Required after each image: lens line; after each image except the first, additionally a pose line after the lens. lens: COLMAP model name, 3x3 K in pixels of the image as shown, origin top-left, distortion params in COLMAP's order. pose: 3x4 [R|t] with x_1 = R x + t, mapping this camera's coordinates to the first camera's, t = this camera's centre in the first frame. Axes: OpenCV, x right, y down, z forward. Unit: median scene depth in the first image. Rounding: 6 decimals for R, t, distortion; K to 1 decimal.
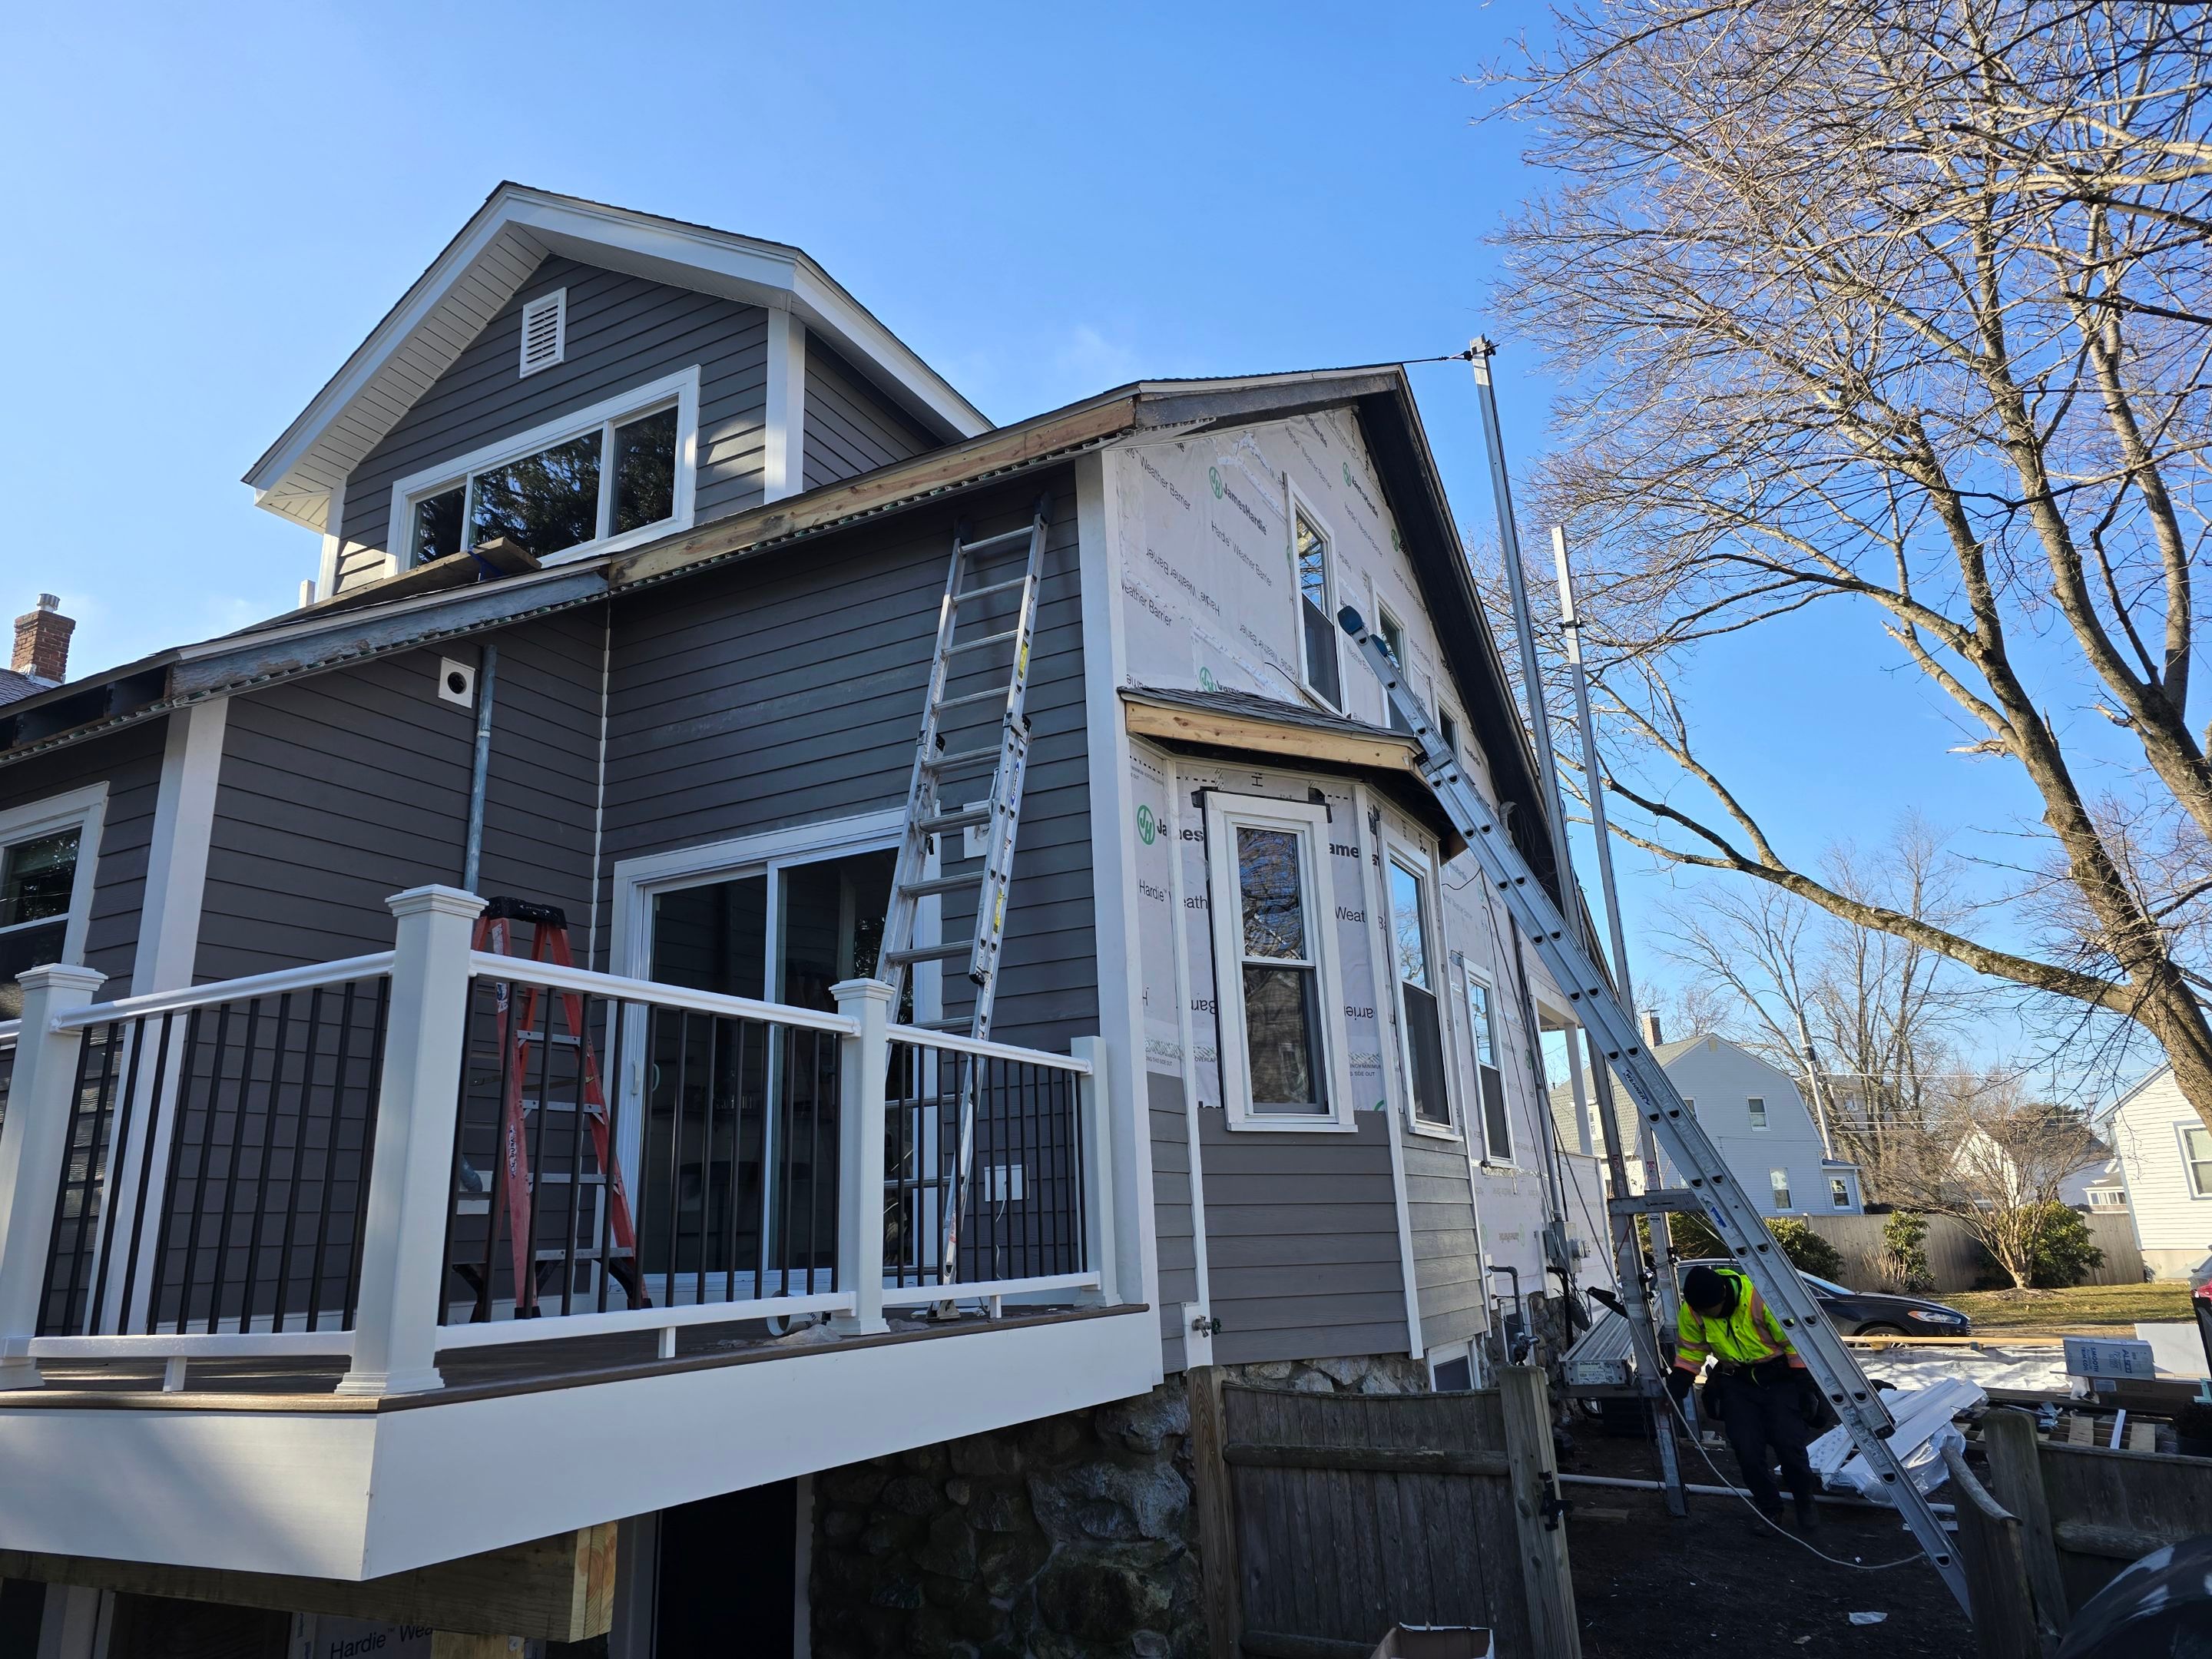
lens RADIAL K [[1370.8, 0, 1106.0], [0, 1370.8, 829.5], [0, 0, 1]] dist [0.092346, -0.065568]
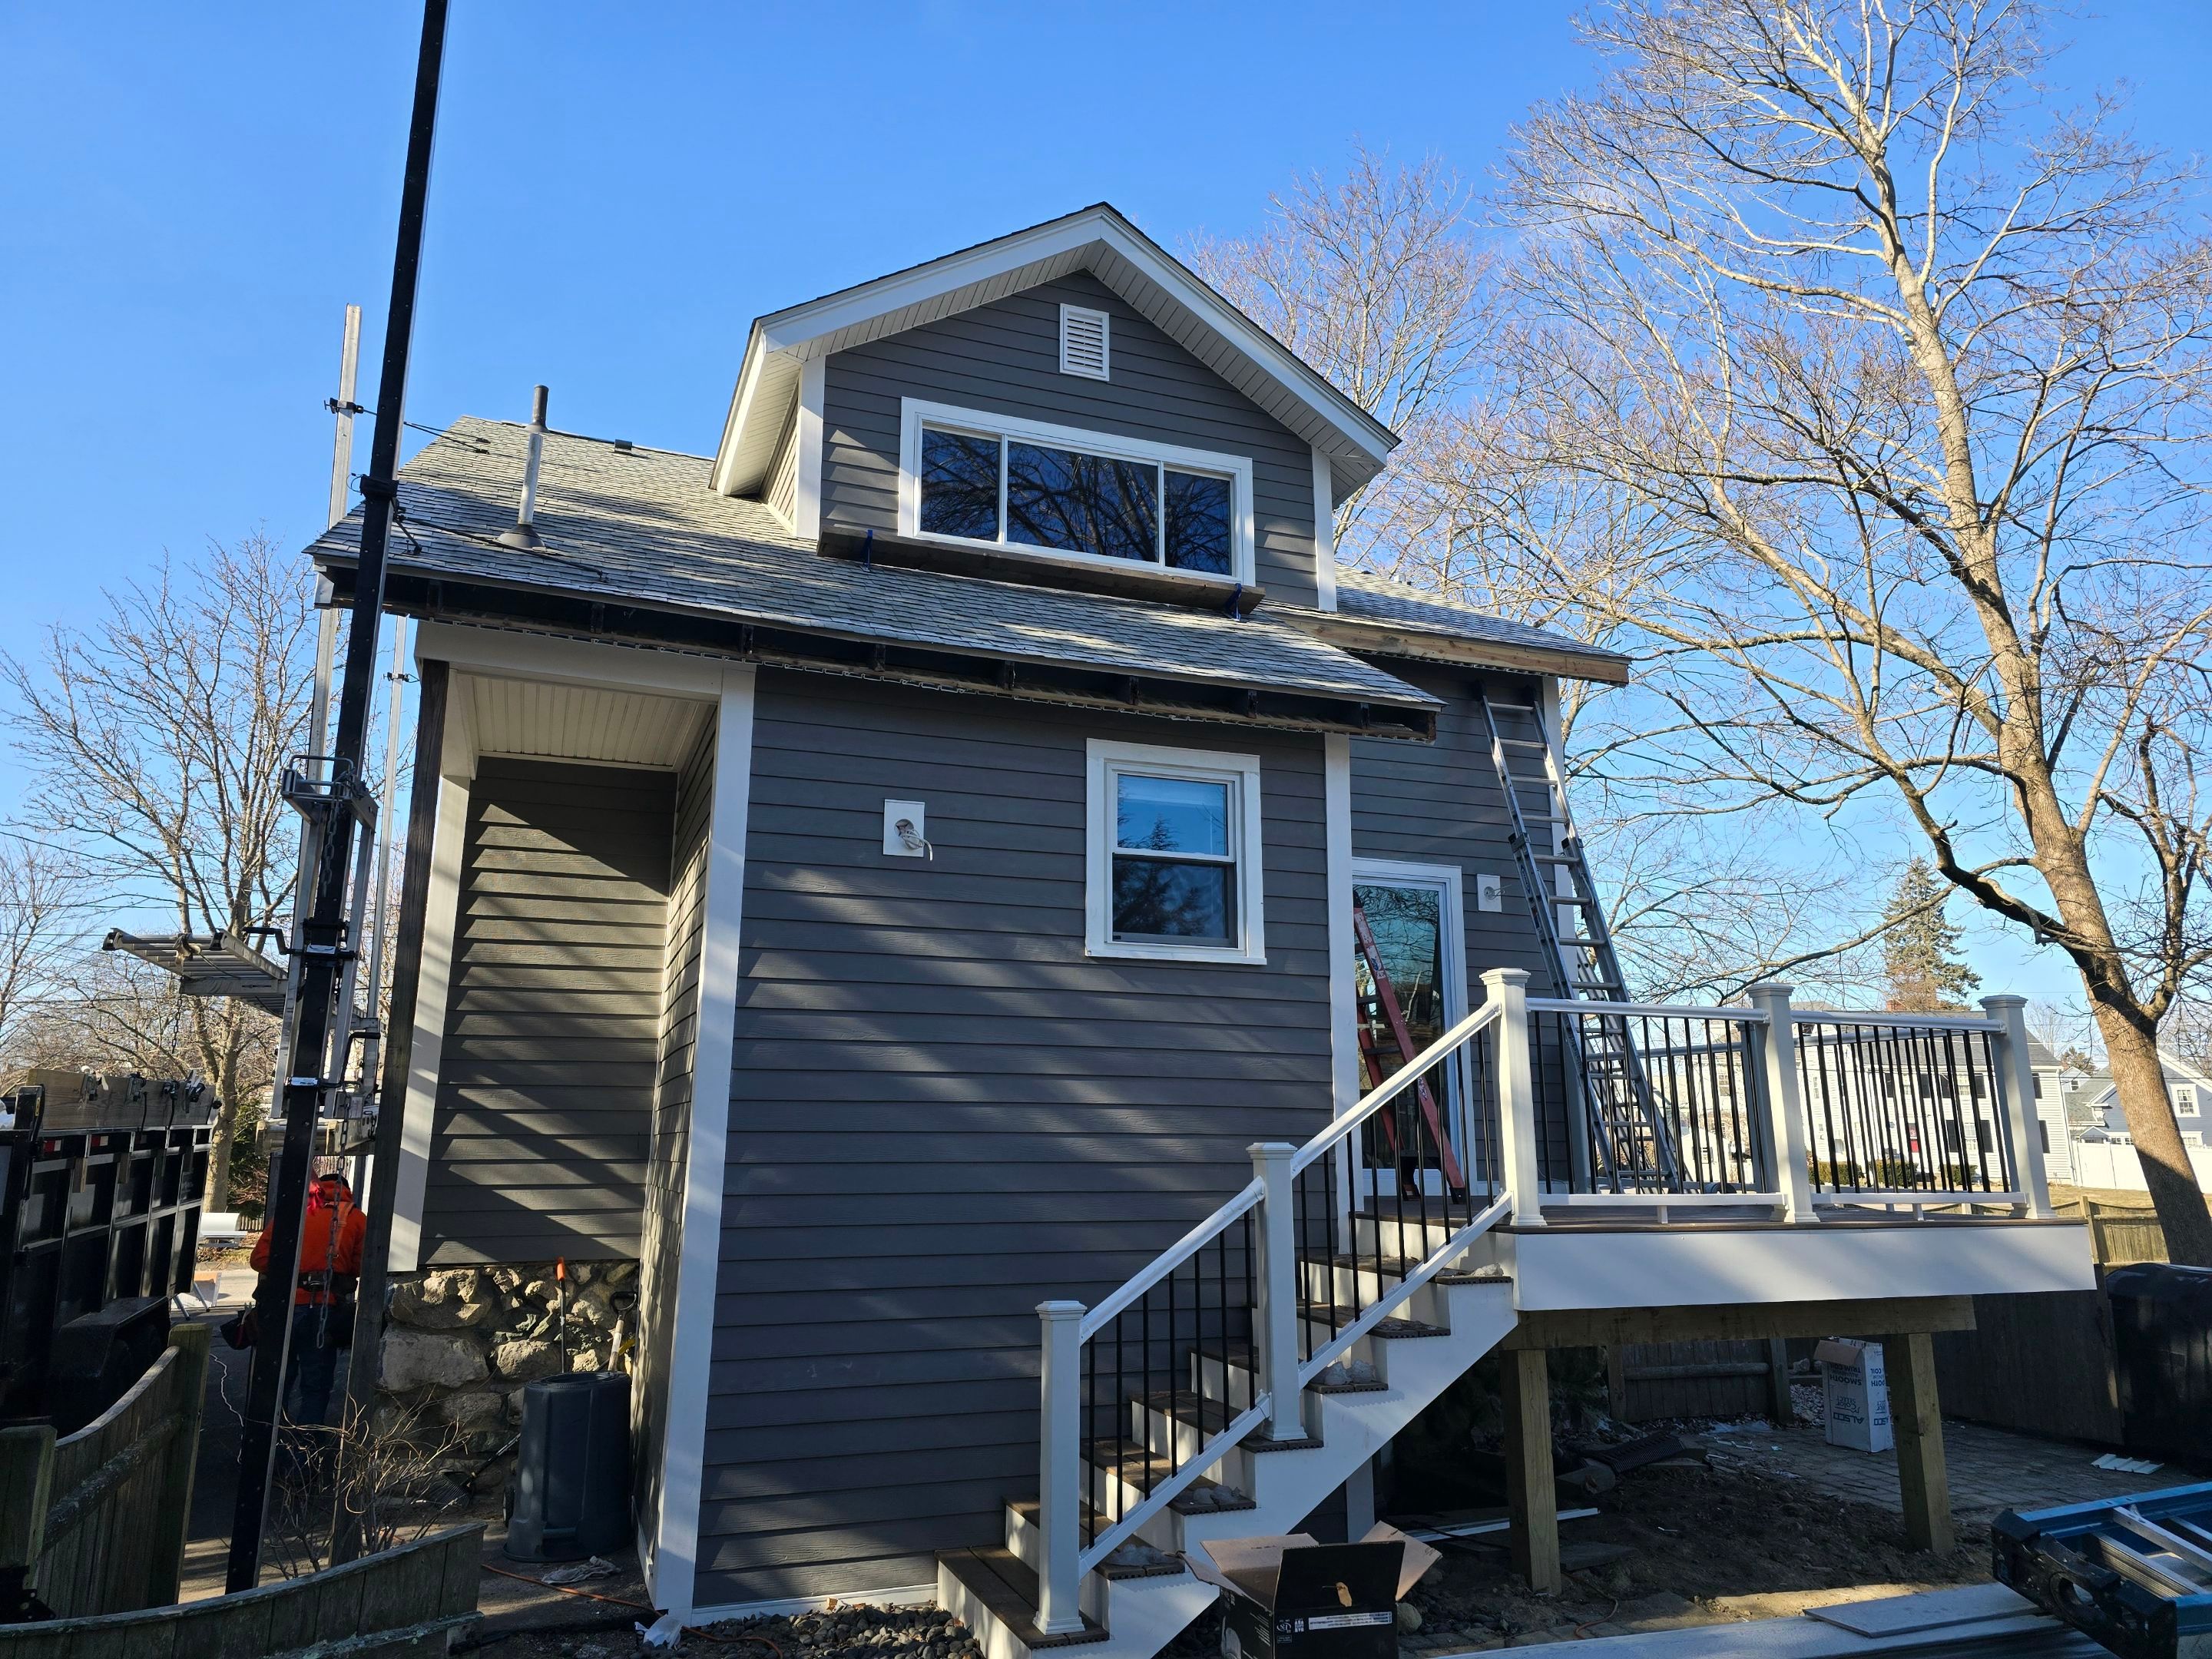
lens RADIAL K [[1456.6, 0, 1069.8], [0, 1456.6, 828.3], [0, 0, 1]] dist [0.091106, -0.087894]
pose [[0.682340, 0.211751, 0.699696, -1.274759], [-0.229461, 0.970796, -0.070025, 0.115999], [-0.694089, -0.112772, 0.711001, 0.153098]]
